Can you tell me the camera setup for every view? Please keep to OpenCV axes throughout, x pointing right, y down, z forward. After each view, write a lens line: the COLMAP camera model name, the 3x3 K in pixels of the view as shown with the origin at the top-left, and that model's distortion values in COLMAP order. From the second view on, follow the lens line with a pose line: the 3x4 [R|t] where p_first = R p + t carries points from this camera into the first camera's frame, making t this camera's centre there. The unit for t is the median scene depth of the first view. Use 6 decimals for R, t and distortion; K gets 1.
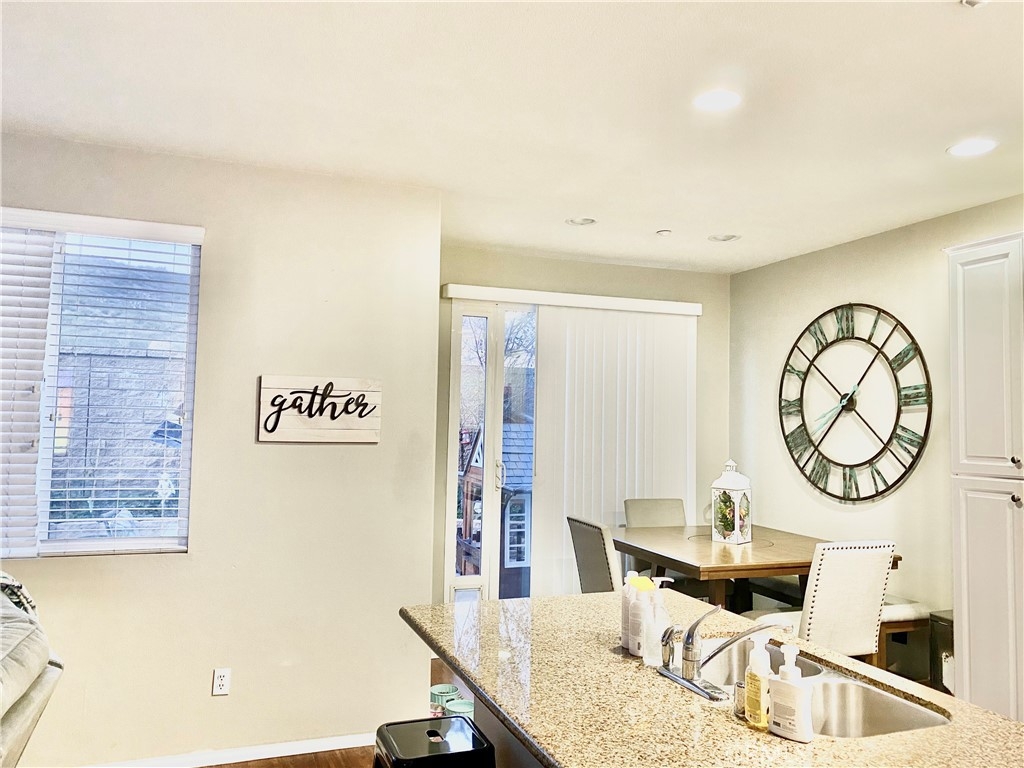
lens RADIAL K [[774.1, 0, 510.1], [0, 774.1, 383.3], [0, 0, 1]] dist [0.026301, -0.026302]
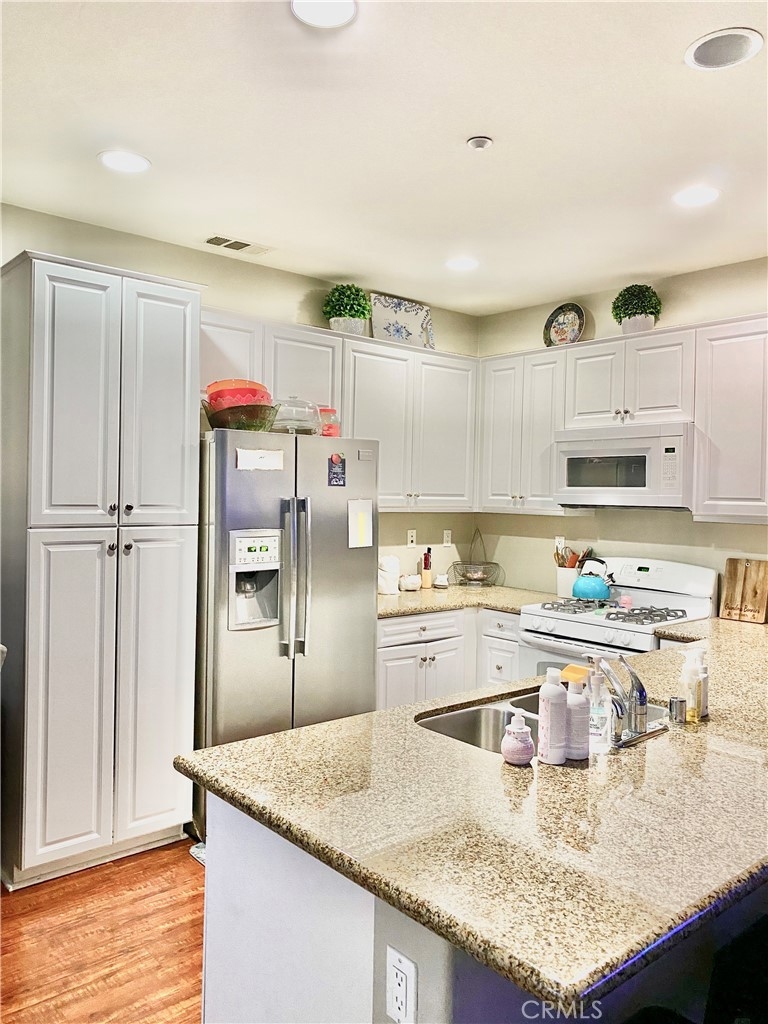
lens RADIAL K [[774.1, 0, 381.9], [0, 774.1, 509.0], [0, 0, 1]] dist [0.026301, -0.026302]
pose [[-0.330146, -0.046385, 0.942790, -0.366837], [-0.079799, 0.996588, 0.021088, 0.053493], [-0.940551, -0.068271, -0.332721, 1.003201]]
